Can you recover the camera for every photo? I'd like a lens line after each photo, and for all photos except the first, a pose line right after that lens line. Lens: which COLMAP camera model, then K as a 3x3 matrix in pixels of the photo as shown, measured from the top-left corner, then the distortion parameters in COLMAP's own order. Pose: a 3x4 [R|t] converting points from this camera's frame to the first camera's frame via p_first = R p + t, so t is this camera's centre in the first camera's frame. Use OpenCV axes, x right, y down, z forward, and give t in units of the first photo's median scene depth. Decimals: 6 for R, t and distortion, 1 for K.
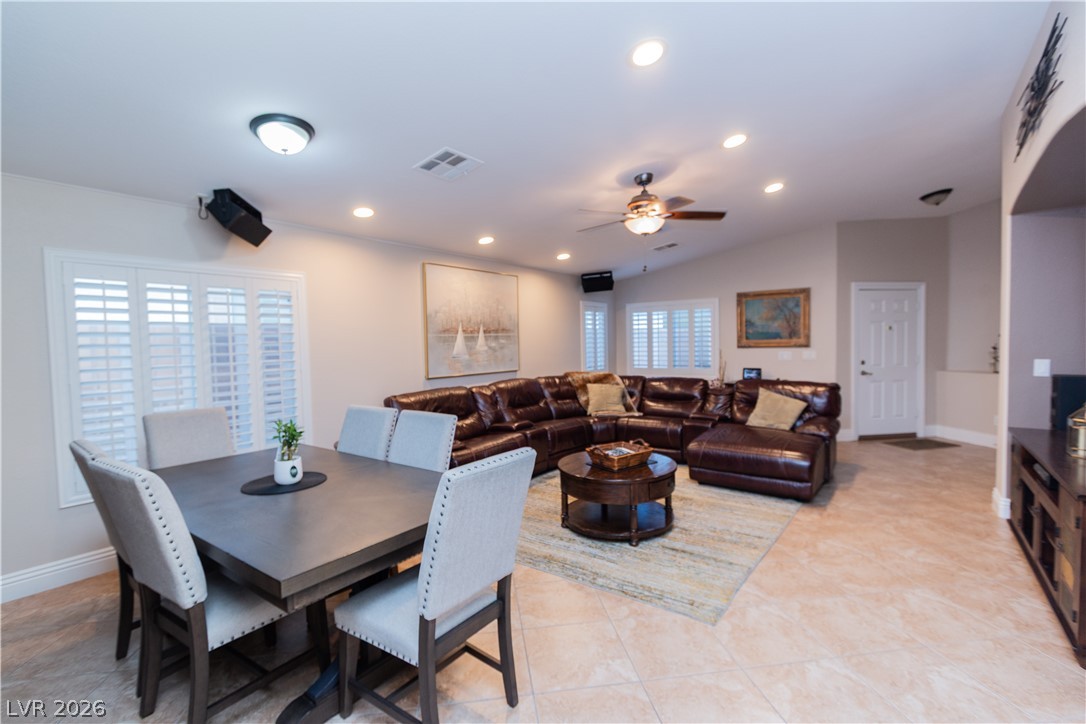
lens RADIAL K [[509.5, 0, 478.6], [0, 509.5, 367.7], [0, 0, 1]] dist [0.008167, -0.001849]
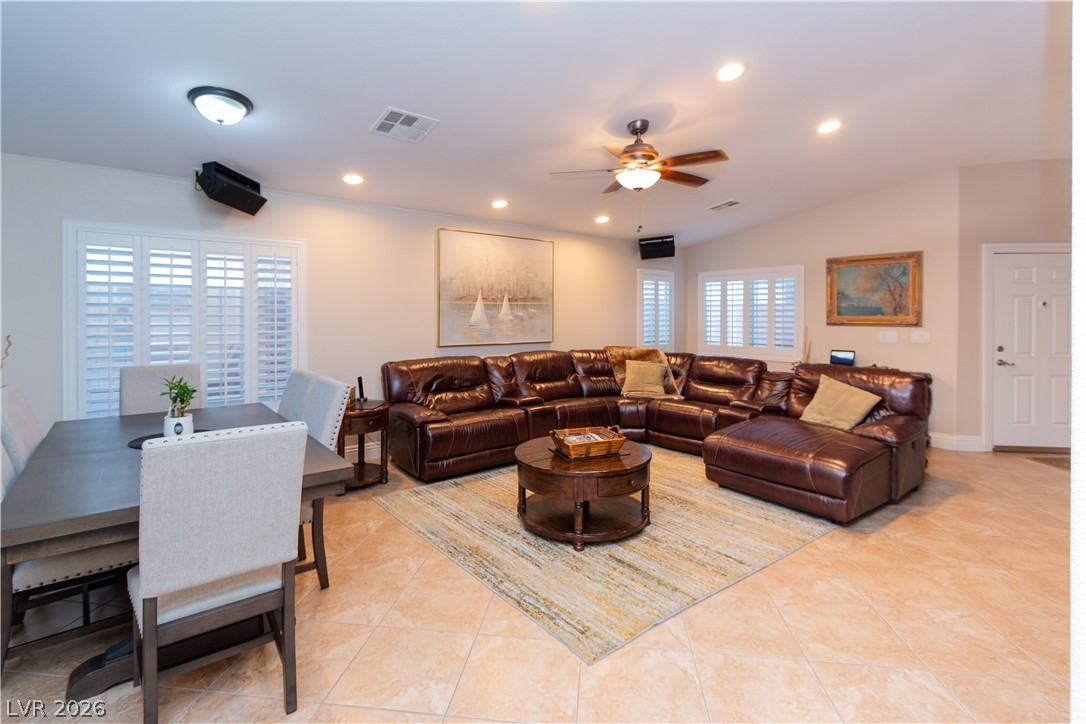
lens RADIAL K [[509.5, 0, 473.2], [0, 509.5, 320.4], [0, 0, 1]] dist [0.008167, -0.001849]
pose [[0.965283, 0.026805, -0.259828, 0.242482], [-0.035859, 0.998901, -0.030167, -0.001682], [0.258734, 0.038437, 0.965184, 0.081139]]
